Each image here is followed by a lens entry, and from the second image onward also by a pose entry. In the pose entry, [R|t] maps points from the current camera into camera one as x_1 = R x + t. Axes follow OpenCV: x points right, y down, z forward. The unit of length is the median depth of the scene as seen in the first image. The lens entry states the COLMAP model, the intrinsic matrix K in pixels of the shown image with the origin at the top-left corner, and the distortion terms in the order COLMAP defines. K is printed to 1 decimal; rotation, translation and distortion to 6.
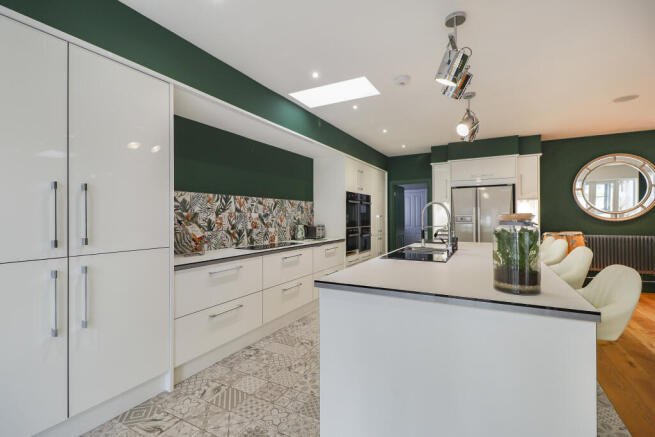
lens RADIAL K [[301.6, 0, 325.7], [0, 301.6, 215.7], [0, 0, 1]] dist [-0.000589, 0.000007]
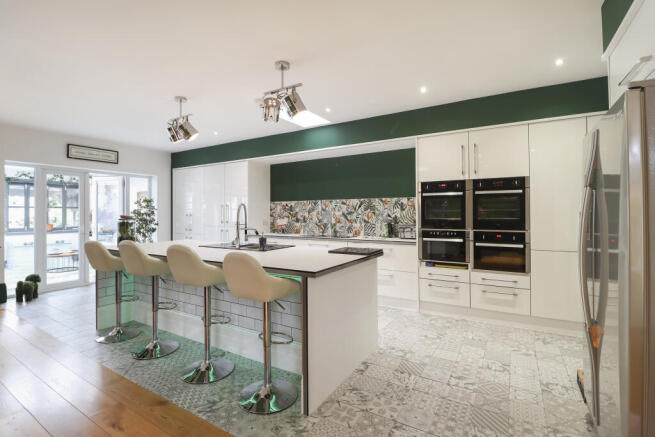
lens RADIAL K [[301.6, 0, 326.1], [0, 301.6, 215.8], [0, 0, 1]] dist [-0.000589, 0.000007]
pose [[-0.049558, 0.007553, -0.998743, 1.096596], [0.005939, 0.999956, 0.007268, 0.000130], [0.998754, -0.005572, -0.049601, 1.011921]]
